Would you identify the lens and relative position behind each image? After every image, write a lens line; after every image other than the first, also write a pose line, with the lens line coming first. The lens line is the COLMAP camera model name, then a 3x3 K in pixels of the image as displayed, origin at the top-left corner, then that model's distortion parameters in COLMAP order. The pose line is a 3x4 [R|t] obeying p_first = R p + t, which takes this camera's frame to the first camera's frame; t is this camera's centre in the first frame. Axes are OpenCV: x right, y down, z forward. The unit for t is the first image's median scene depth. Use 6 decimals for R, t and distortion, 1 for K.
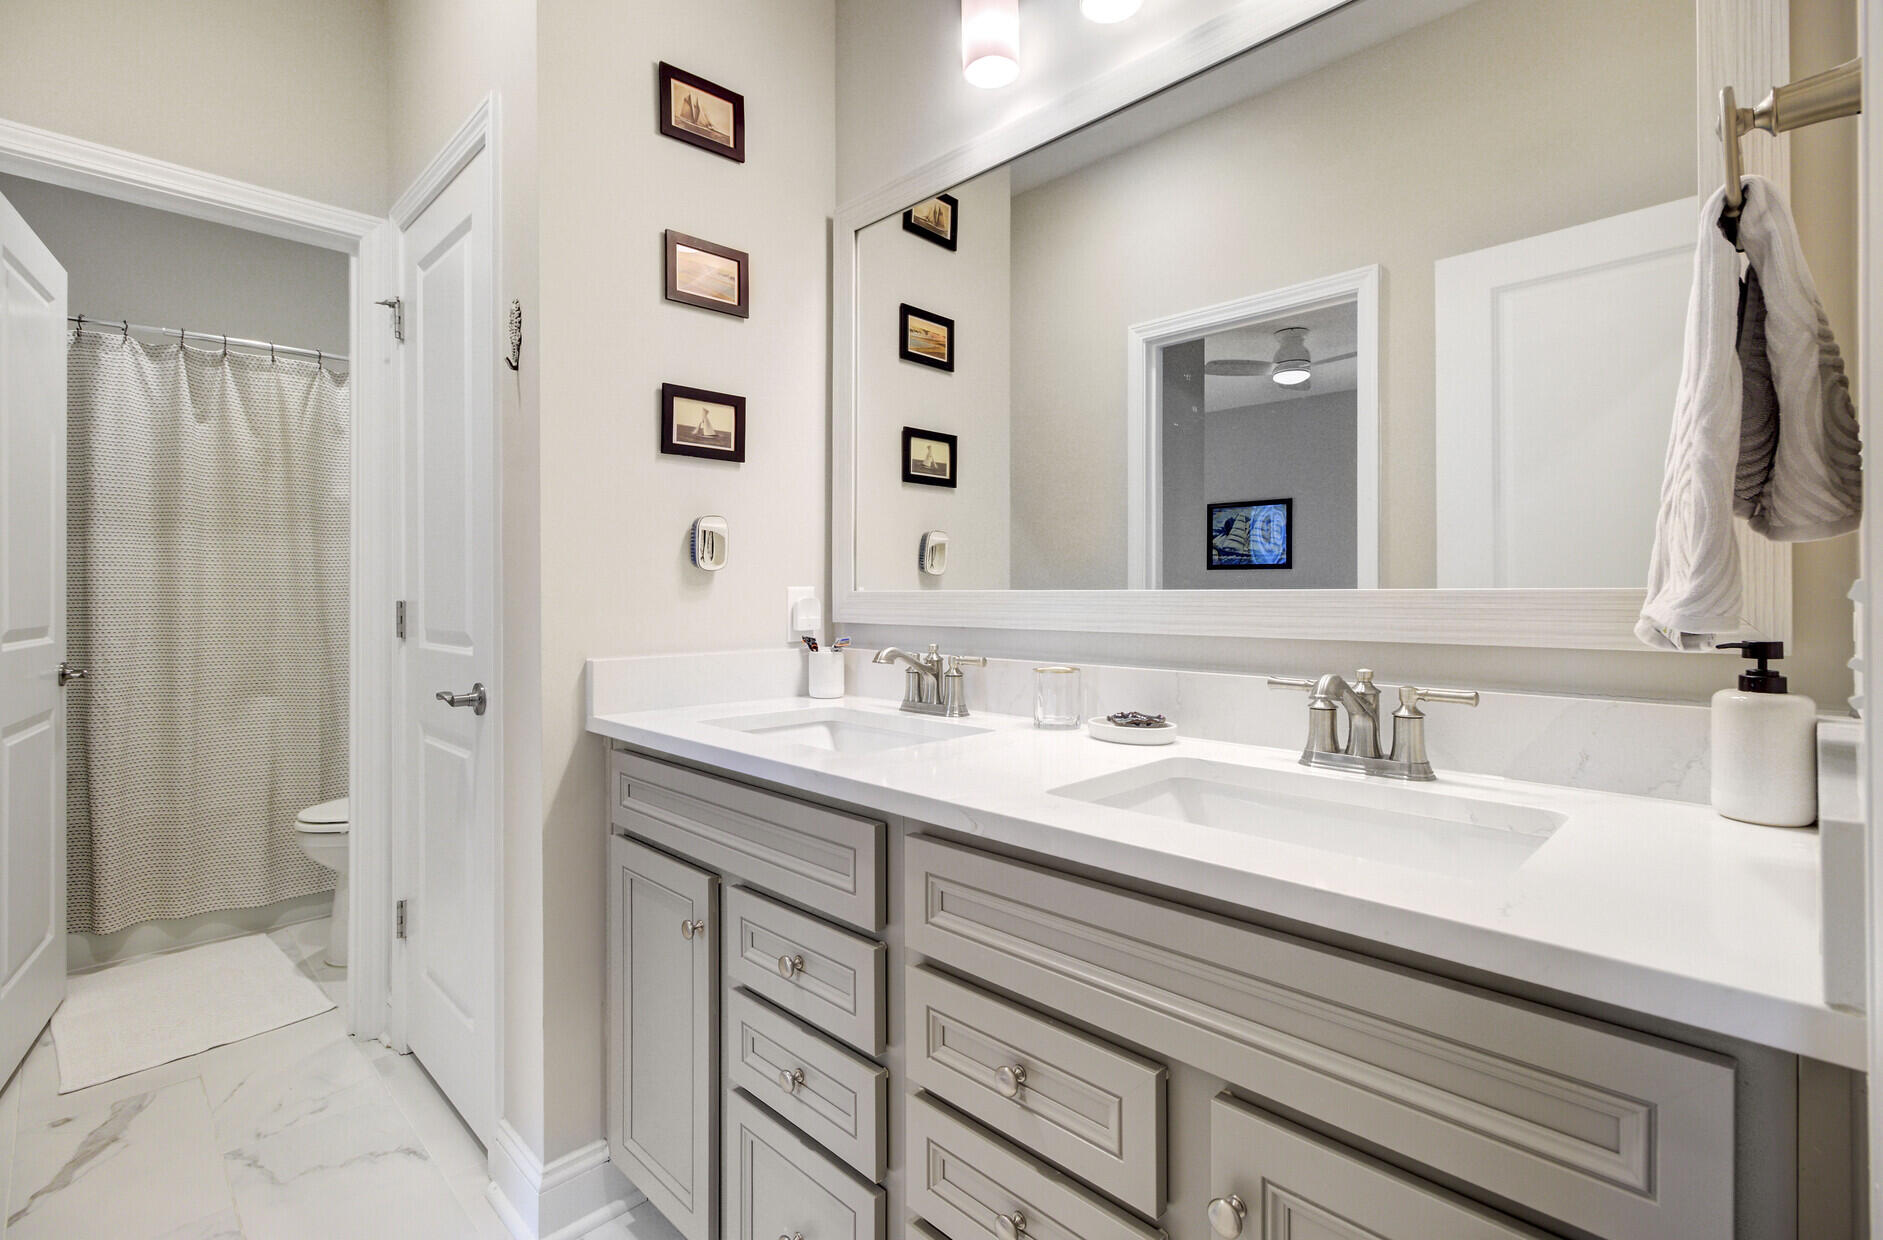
lens RADIAL K [[867.4, 0, 933.3], [0, 867.4, 593.3], [0, 0, 1]] dist [0.001728, 0.000066]
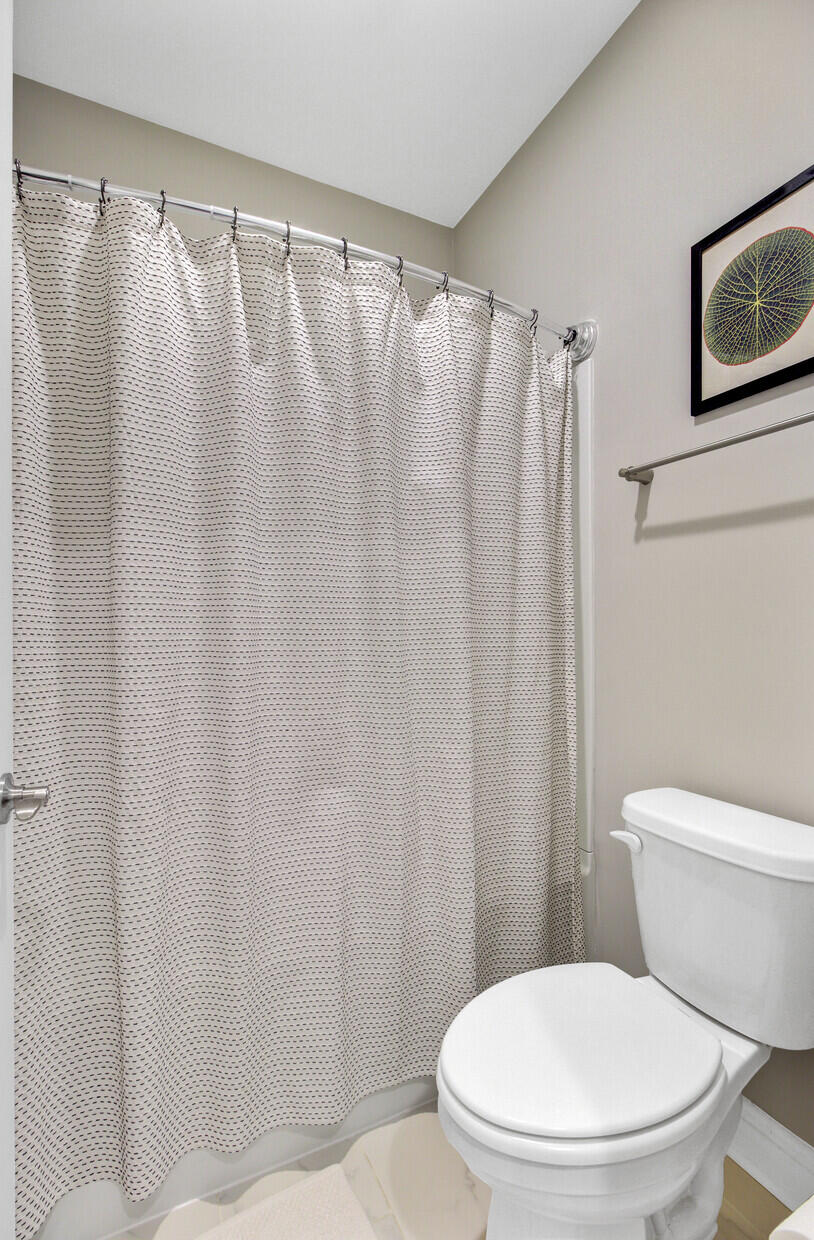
lens RADIAL K [[571.2, 0, 407.2], [0, 571.2, 622.1], [0, 0, 1]] dist [0.001728, 0.000066]
pose [[0.940594, -0.004919, -0.339497, -0.590429], [0.002923, 0.999975, -0.006390, -0.002892], [0.339520, 0.005018, 0.940585, 0.635819]]
